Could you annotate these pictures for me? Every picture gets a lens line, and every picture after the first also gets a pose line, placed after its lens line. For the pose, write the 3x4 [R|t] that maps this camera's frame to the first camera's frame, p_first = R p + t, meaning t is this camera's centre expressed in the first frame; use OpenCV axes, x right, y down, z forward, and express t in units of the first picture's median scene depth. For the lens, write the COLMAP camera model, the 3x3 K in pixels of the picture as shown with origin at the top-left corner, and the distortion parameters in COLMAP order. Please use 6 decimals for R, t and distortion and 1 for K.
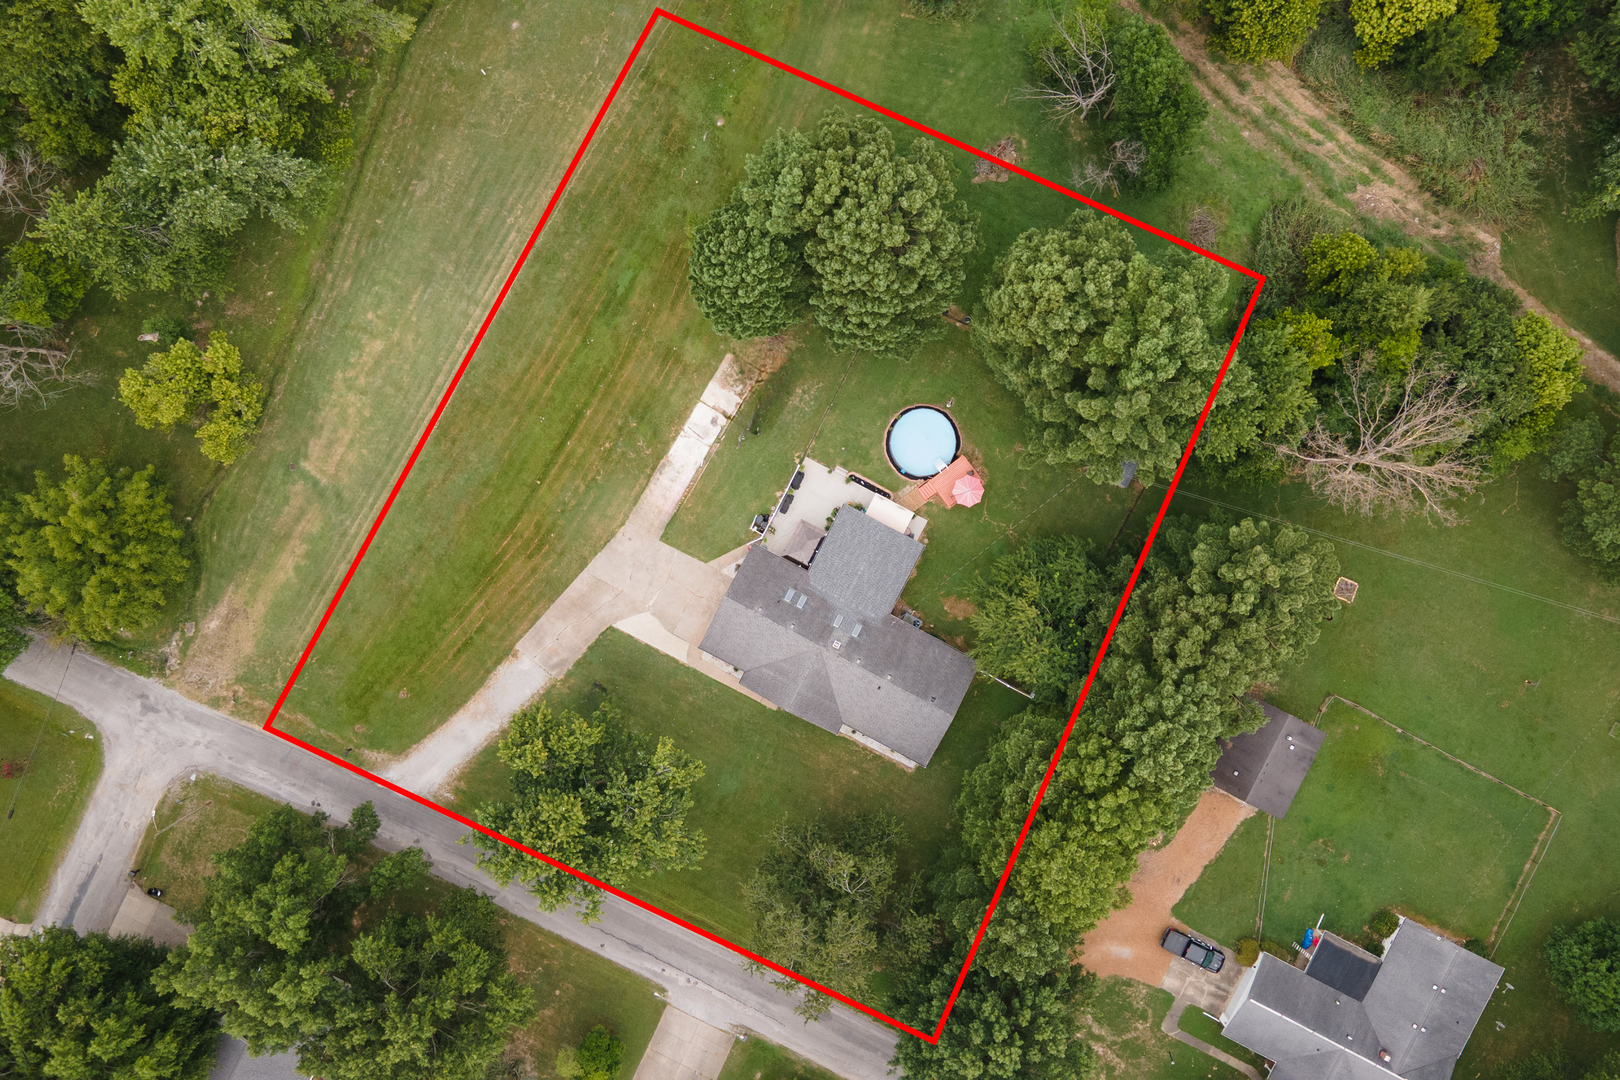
lens RADIAL K [[1403.2, 0, 812.2], [0, 1403.2, 540.8], [0, 0, 1]] dist [0.029487, 0.001732]
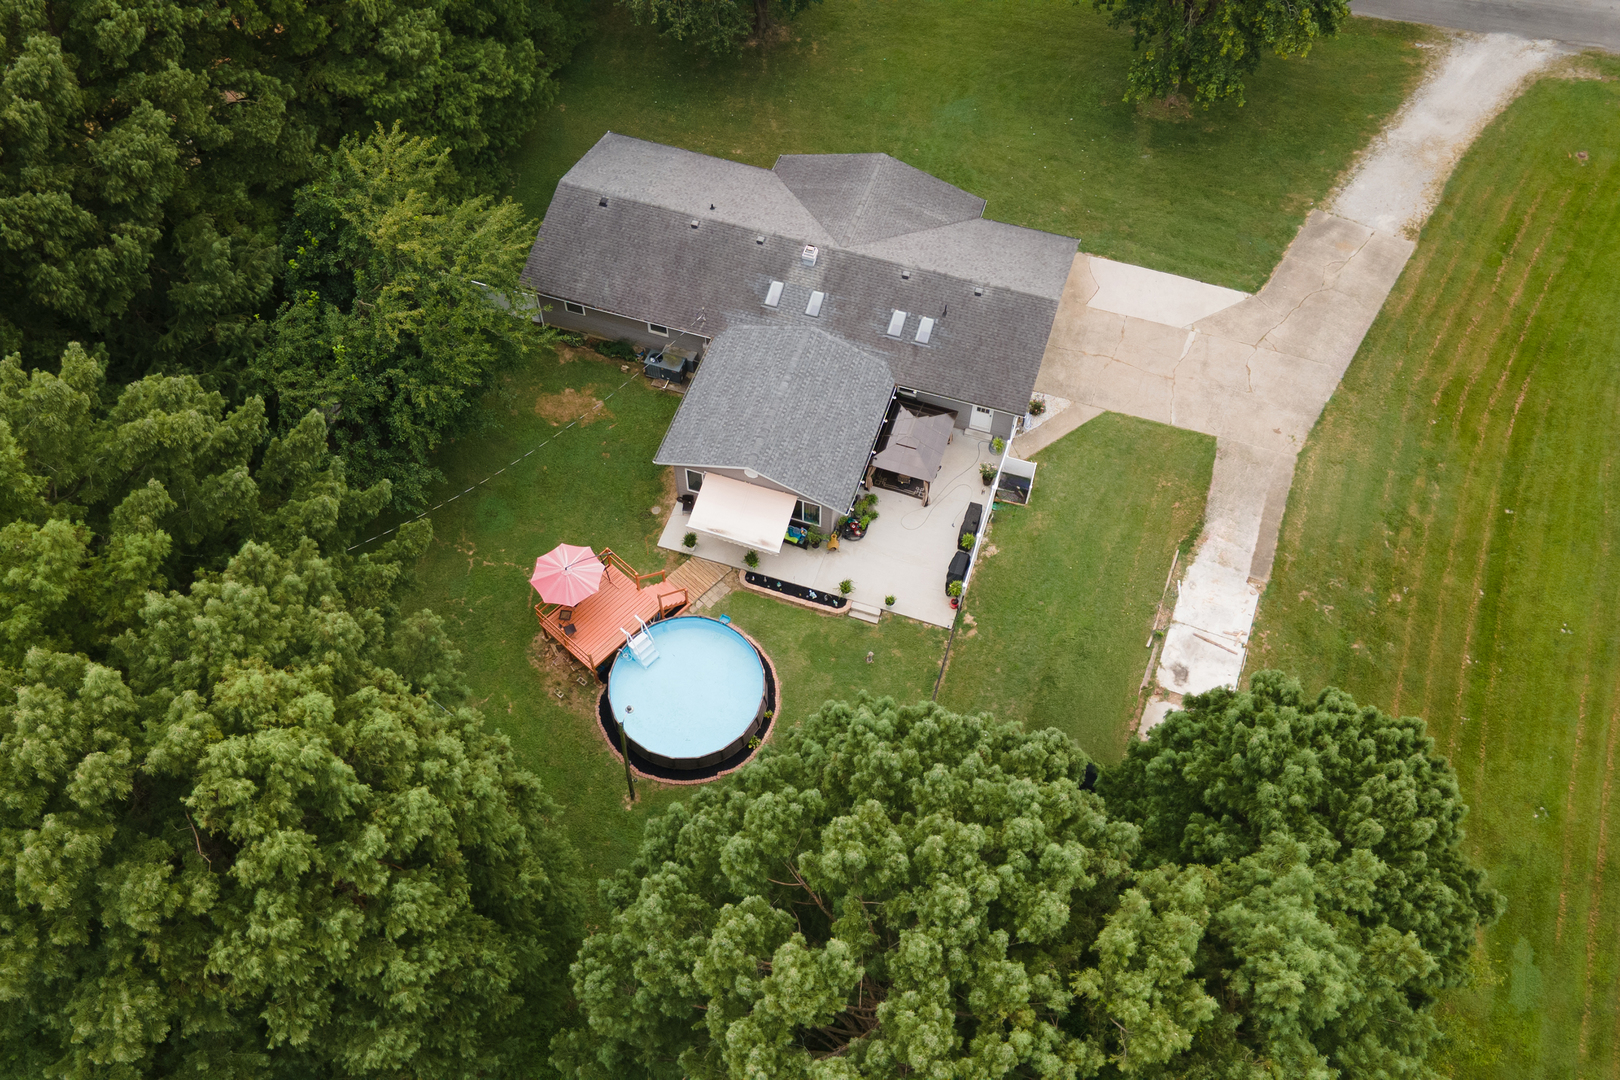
lens RADIAL K [[1403.2, 0, 814.7], [0, 1403.2, 541.1], [0, 0, 1]] dist [0.029487, 0.001732]
pose [[-0.985639, 0.152829, -0.071834, 0.064041], [-0.167366, -0.827461, 0.536001, -0.262010], [0.022476, 0.540326, 0.841156, 0.617166]]
